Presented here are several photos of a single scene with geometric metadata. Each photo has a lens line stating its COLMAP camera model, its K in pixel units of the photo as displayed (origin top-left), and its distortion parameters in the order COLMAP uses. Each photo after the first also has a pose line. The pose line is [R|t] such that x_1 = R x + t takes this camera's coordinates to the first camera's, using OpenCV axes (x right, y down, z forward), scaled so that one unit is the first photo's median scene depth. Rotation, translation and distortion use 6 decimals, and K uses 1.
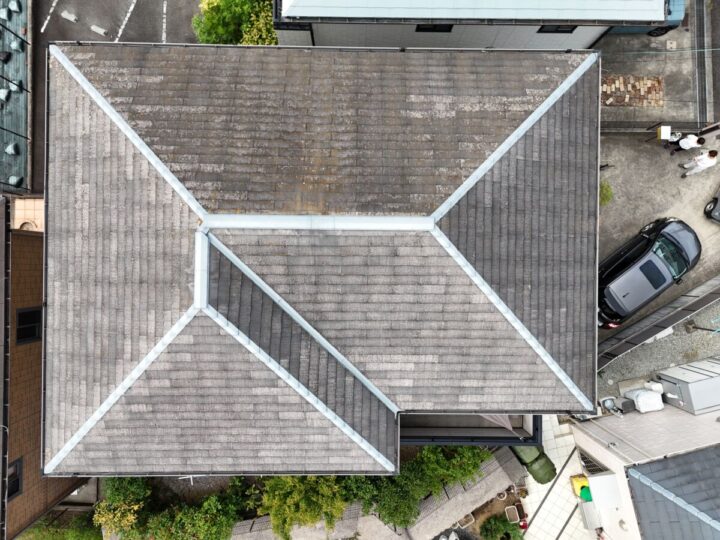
lens RADIAL K [[527.3, 0, 360.0], [0, 527.3, 270.0], [0, 0, 1]] dist [0.058323, -0.038831]
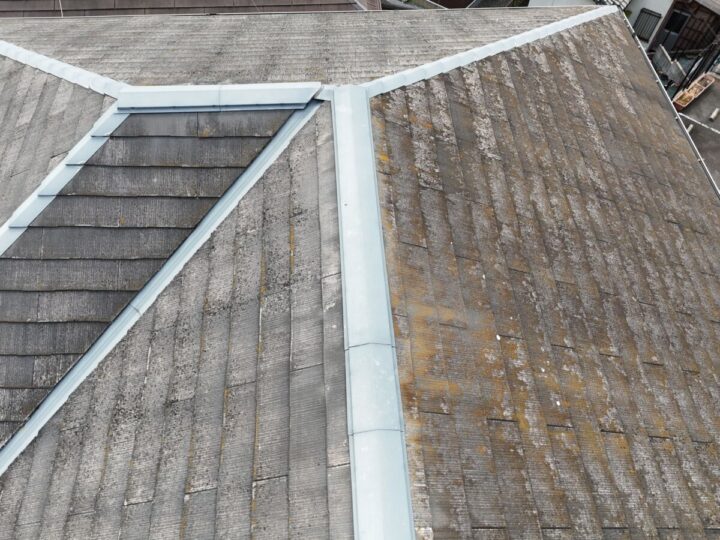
lens RADIAL K [[527.3, 0, 360.0], [0, 527.3, 270.0], [0, 0, 1]] dist [0.058323, -0.038831]
pose [[0.073707, 0.840704, -0.536455, 0.019651], [-0.997261, 0.058781, -0.044901, -0.070505], [-0.006216, 0.538295, 0.842734, 0.699657]]
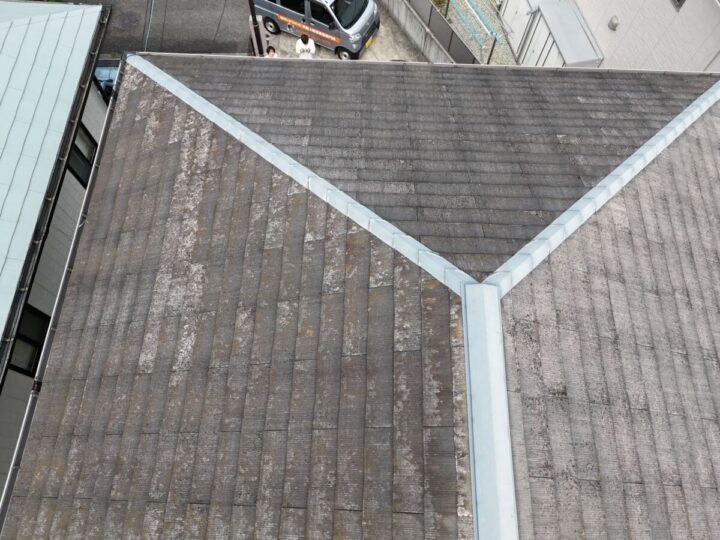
lens RADIAL K [[527.3, 0, 360.0], [0, 527.3, 270.0], [0, 0, 1]] dist [0.058323, -0.038831]
pose [[0.019820, -0.922728, 0.384941, 0.003351], [0.999657, 0.024891, 0.008193, -0.167535], [-0.017141, 0.384646, 0.922905, 0.612243]]
